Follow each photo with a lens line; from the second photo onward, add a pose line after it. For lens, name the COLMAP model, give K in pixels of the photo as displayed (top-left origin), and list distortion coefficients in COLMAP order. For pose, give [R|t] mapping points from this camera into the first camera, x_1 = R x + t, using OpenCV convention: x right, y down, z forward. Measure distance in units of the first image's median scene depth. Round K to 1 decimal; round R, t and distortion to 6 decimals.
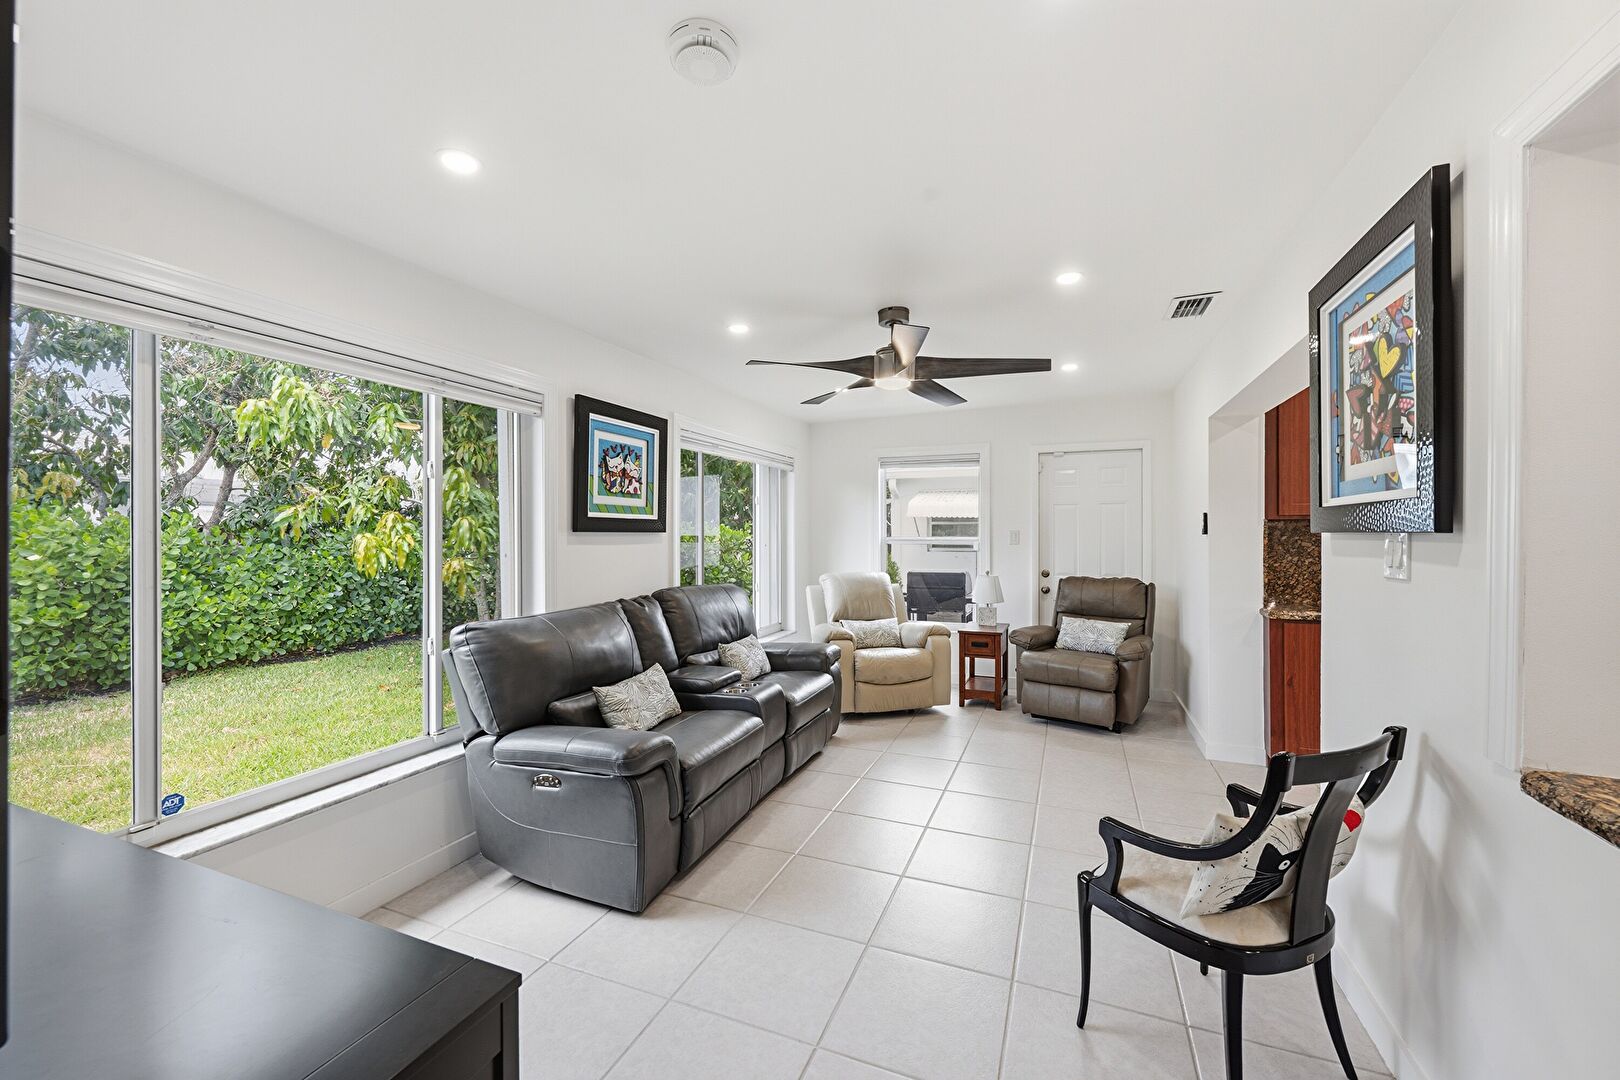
lens RADIAL K [[645.7, 0, 813.6], [0, 645.7, 535.4], [0, 0, 1]] dist [-0.002648, -0.000529]
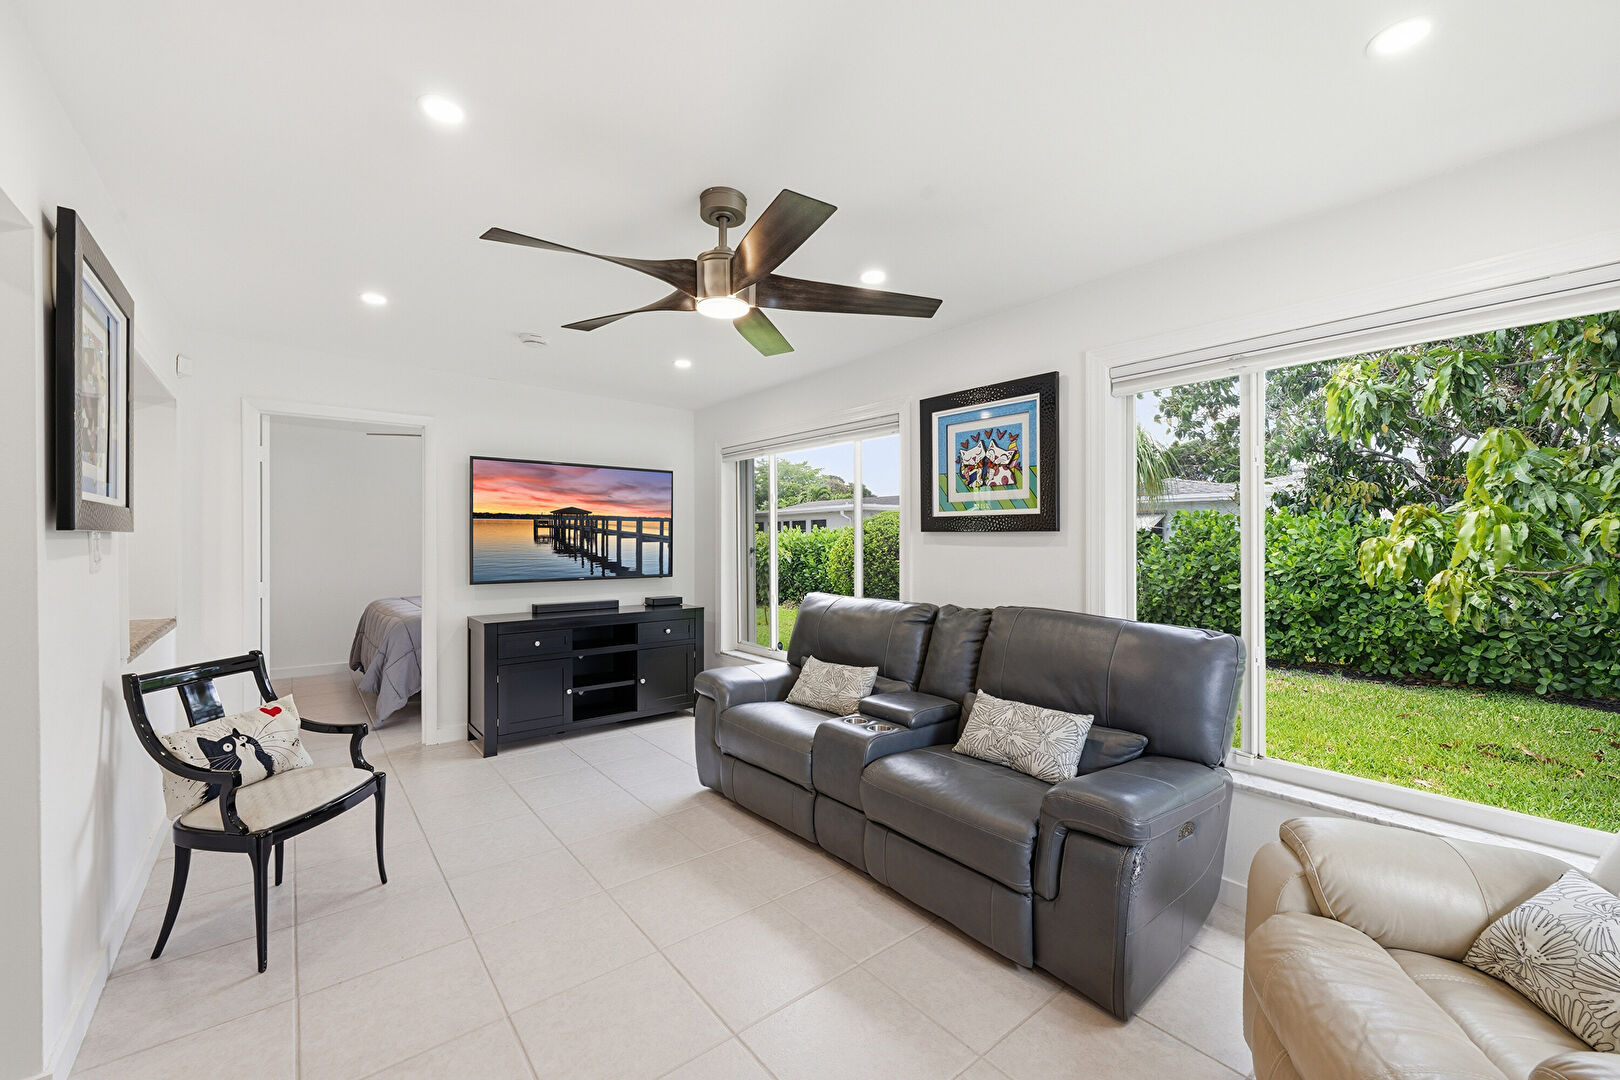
lens RADIAL K [[645.7, 0, 816.5], [0, 645.7, 543.9], [0, 0, 1]] dist [-0.002648, -0.000529]
pose [[-0.487389, 0.008123, -0.873147, 0.570406], [-0.003892, 0.999927, 0.011475, 0.002518], [0.873176, 0.008991, -0.487322, 1.228350]]
